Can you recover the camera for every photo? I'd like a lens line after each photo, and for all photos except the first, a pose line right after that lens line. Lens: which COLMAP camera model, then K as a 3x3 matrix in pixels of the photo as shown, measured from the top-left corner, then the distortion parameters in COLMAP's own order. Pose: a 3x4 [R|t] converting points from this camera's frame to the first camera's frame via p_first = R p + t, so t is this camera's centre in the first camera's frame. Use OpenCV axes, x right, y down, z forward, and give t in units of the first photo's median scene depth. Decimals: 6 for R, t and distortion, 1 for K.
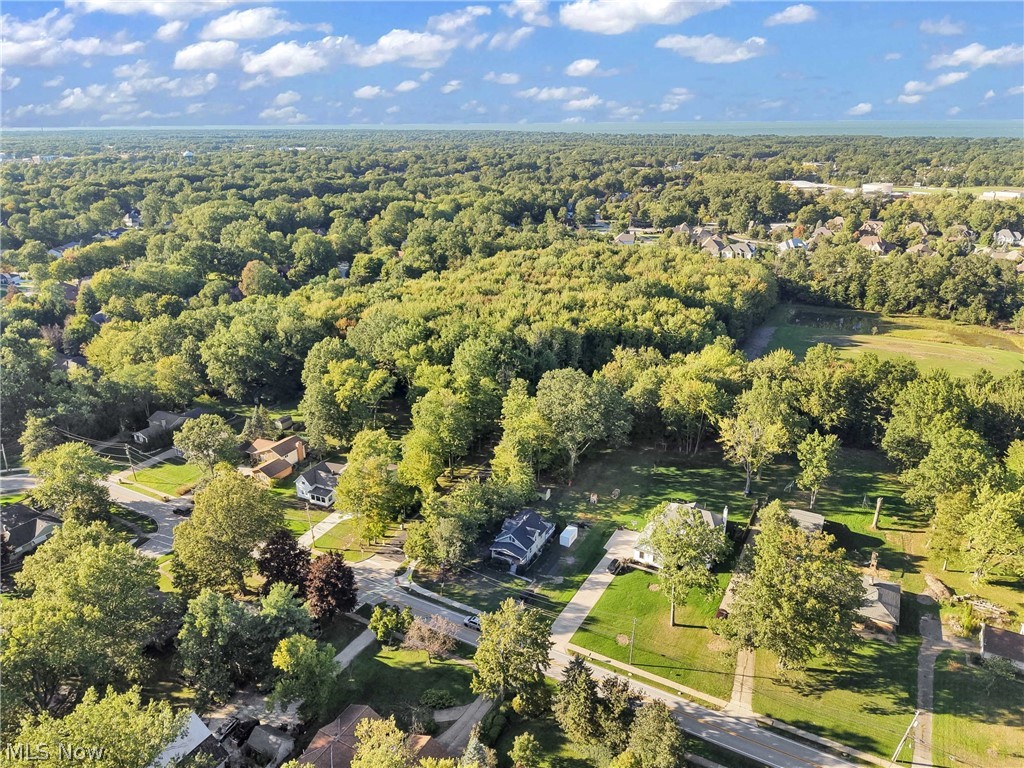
lens RADIAL K [[682.4, 0, 512.0], [0, 682.4, 384.0], [0, 0, 1]] dist [0.061909, -0.068353]
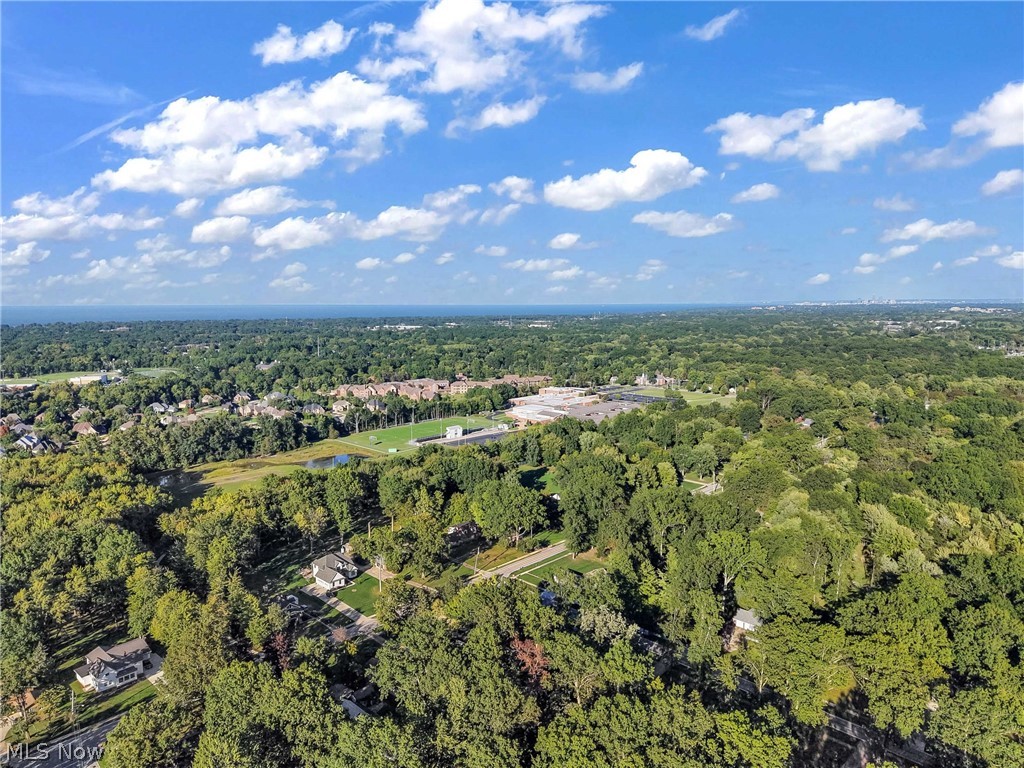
lens RADIAL K [[687.4, 0, 512.0], [0, 687.4, 384.0], [0, 0, 1]] dist [0.000591, 0.000805]
pose [[0.268681, -0.112923, 0.956587, -1.048614], [0.347368, 0.937637, 0.013119, -0.084481], [-0.898413, 0.328763, 0.291152, -0.105551]]
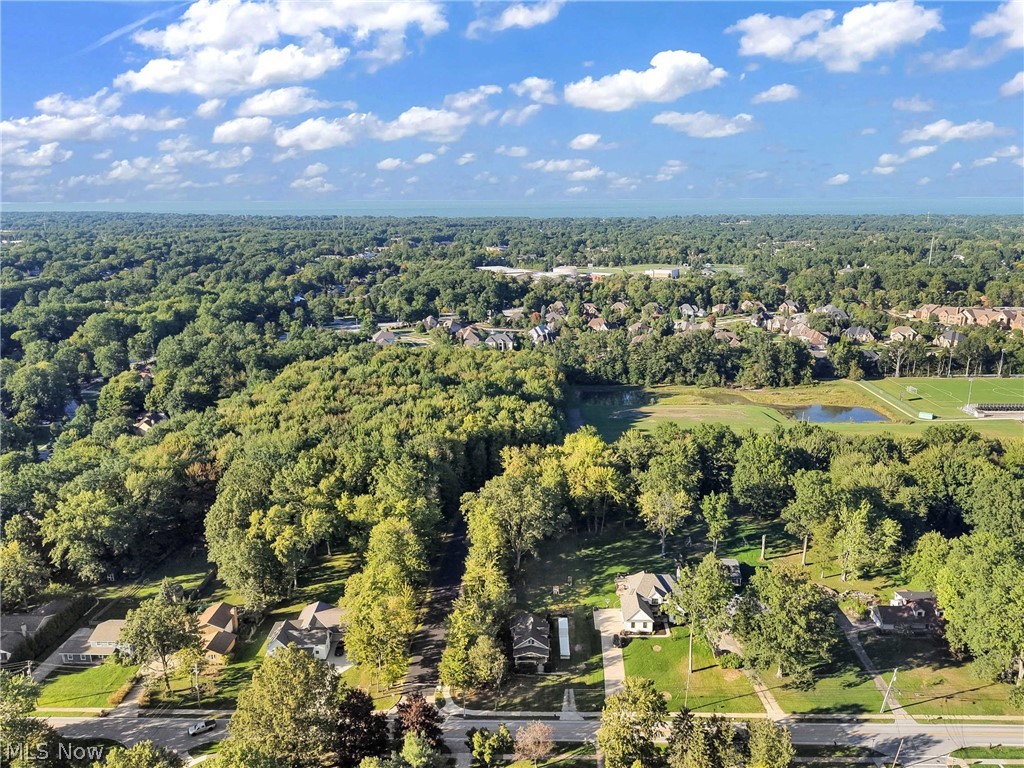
lens RADIAL K [[740.2, 0, 525.1], [0, 740.2, 384.7], [0, 0, 1]] dist [0.067040, -0.114372]
pose [[0.889200, -0.113560, 0.443202, -0.368428], [0.167082, 0.982401, -0.083502, -0.056741], [-0.425919, 0.148301, 0.892524, -0.080370]]
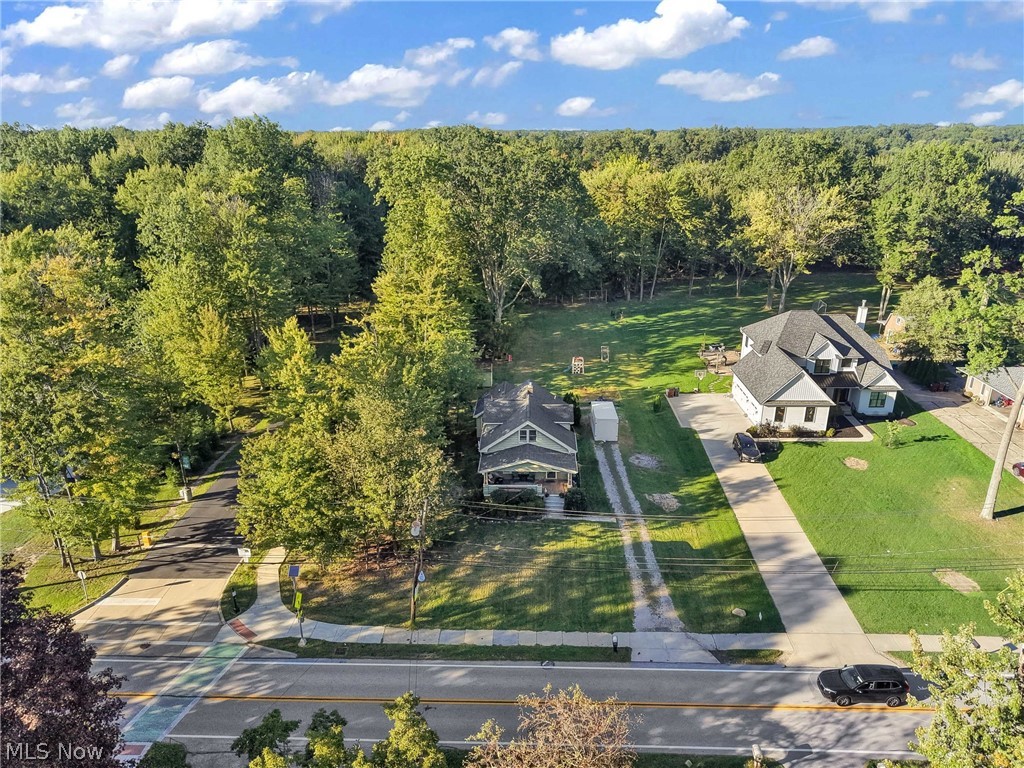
lens RADIAL K [[682.4, 0, 512.0], [0, 682.4, 384.0], [0, 0, 1]] dist [0.061909, -0.068353]
pose [[0.890578, -0.158504, 0.426318, -0.128409], [0.161203, 0.986465, 0.030011, 0.141252], [-0.425305, 0.041996, 0.904075, 0.496581]]
